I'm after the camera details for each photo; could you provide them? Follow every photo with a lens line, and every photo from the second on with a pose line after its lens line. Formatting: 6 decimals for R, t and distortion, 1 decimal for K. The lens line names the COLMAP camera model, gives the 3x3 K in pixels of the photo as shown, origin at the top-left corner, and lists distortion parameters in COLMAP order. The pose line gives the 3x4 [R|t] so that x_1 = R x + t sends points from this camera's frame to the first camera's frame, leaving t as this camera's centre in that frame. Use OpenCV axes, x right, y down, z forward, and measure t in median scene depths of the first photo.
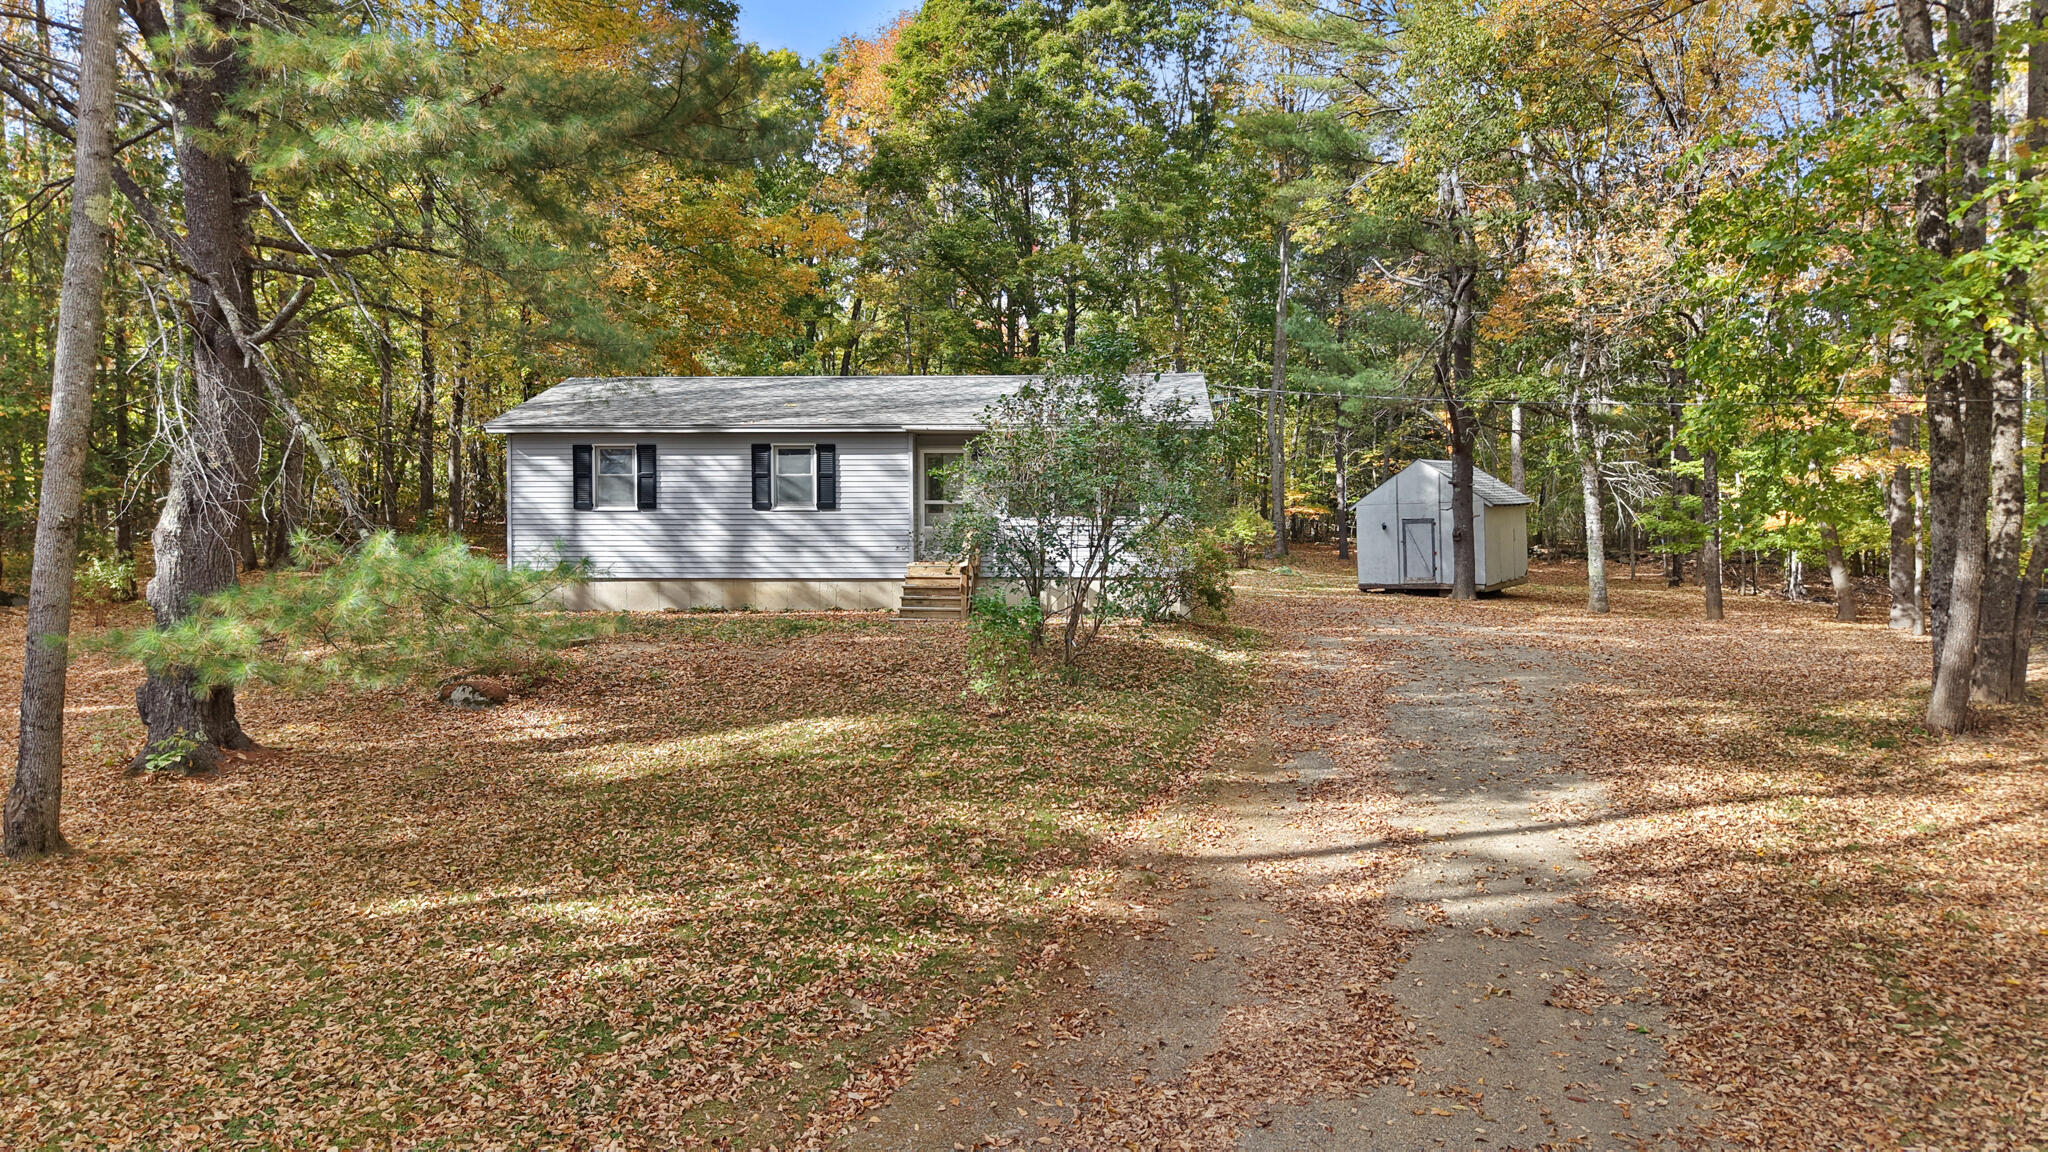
lens RADIAL K [[1392.1, 0, 1026.2], [0, 1392.1, 582.2], [0, 0, 1]] dist [0.006436, -0.009920]
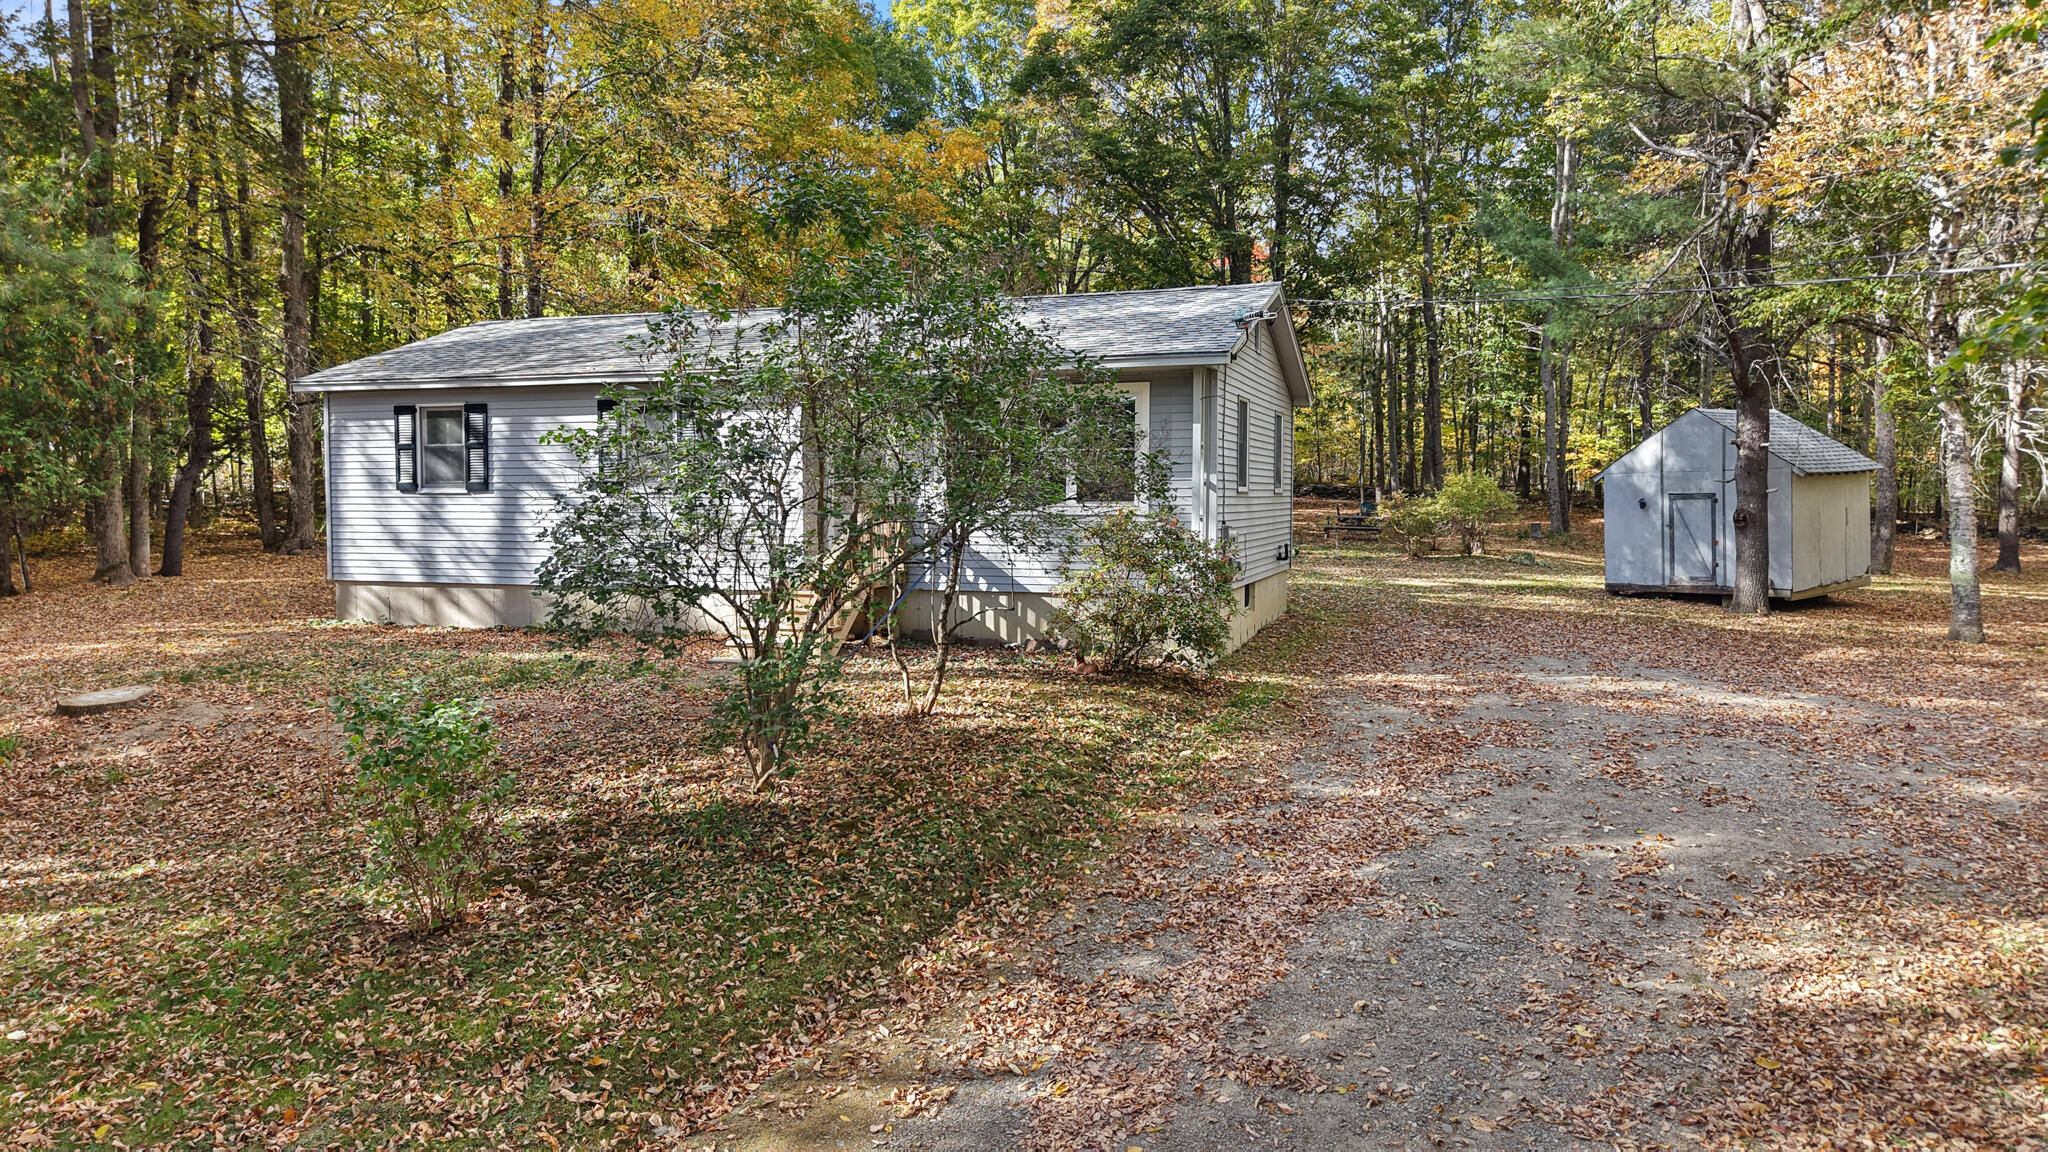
lens RADIAL K [[1392.1, 0, 1021.5], [0, 1392.1, 581.5], [0, 0, 1]] dist [0.006436, -0.009920]
pose [[0.968713, 0.016327, -0.247648, 0.193811], [-0.009187, 0.999509, 0.029960, -0.029116], [0.248015, -0.026748, 0.968387, 0.356174]]
